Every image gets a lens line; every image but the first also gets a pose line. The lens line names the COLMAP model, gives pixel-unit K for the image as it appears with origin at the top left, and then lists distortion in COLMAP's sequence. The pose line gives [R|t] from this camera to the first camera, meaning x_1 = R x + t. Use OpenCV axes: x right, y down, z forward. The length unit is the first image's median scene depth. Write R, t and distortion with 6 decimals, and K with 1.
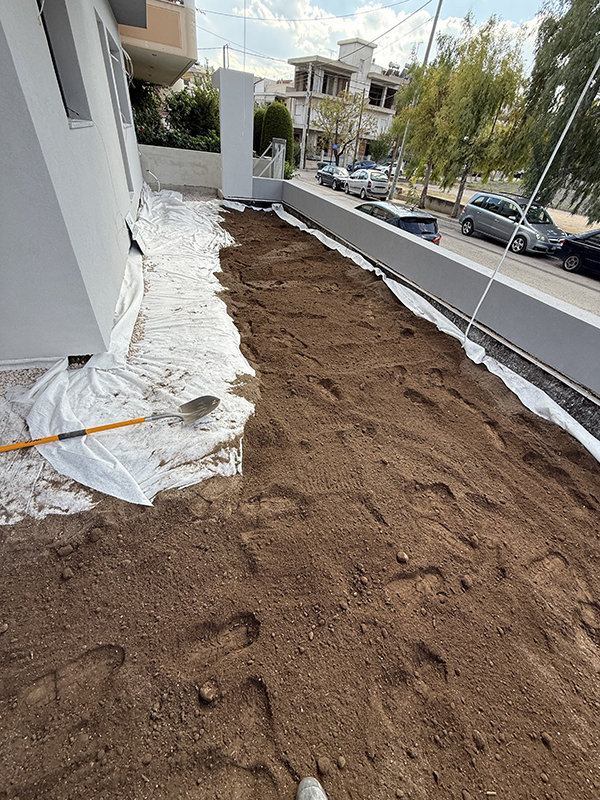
lens RADIAL K [[322.9, 0, 300.3], [0, 322.9, 401.4], [0, 0, 1]] dist [0.002343, 0.000626]
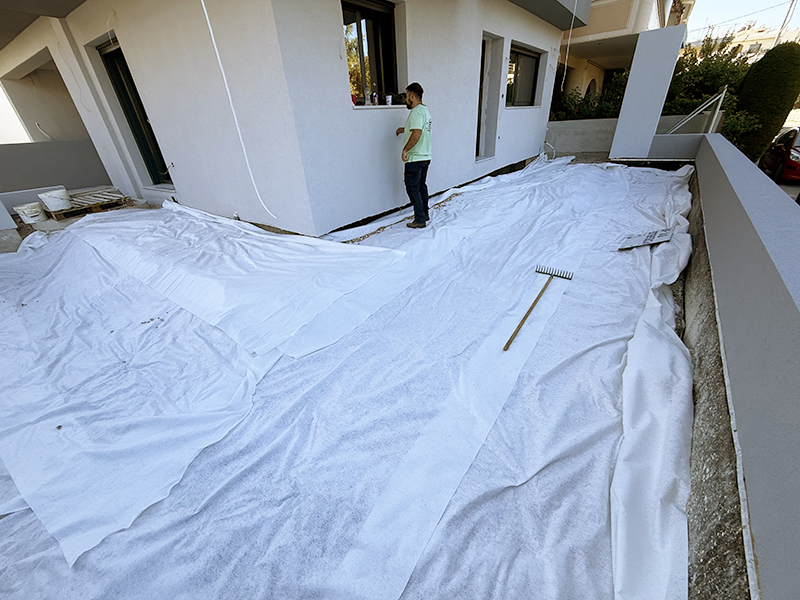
lens RADIAL K [[322.9, 0, 400.9], [0, 322.9, 301.8], [0, 0, 1]] dist [0.002343, 0.000626]
pose [[0.544985, 0.291138, -0.786276, 0.130275], [-0.436371, 0.899249, 0.030511, -0.012641], [0.715941, 0.326480, 0.617122, 0.056149]]
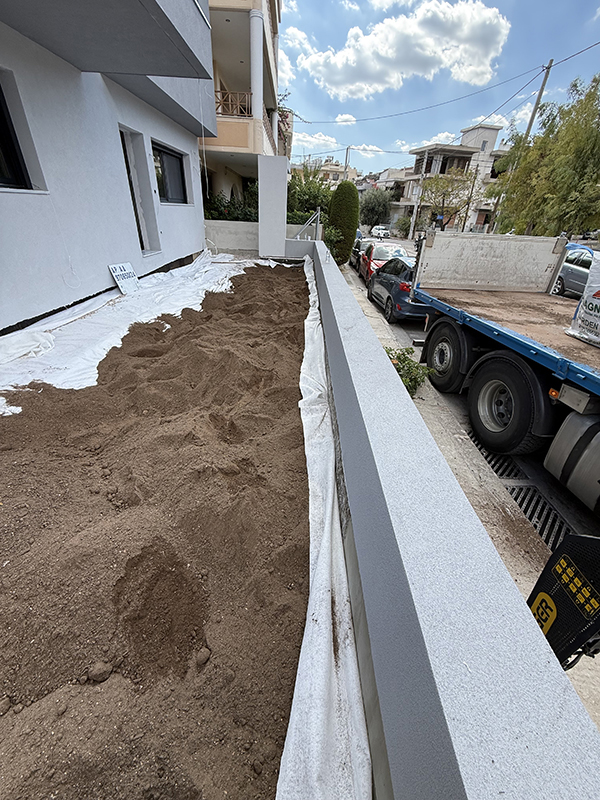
lens RADIAL K [[322.9, 0, 301.0], [0, 322.9, 401.4], [0, 0, 1]] dist [0.002343, 0.000626]
pose [[0.937935, 0.117136, -0.326432, 0.142913], [-0.171616, 0.974678, -0.143354, -0.002547], [0.301374, 0.190477, 0.934287, 0.039550]]
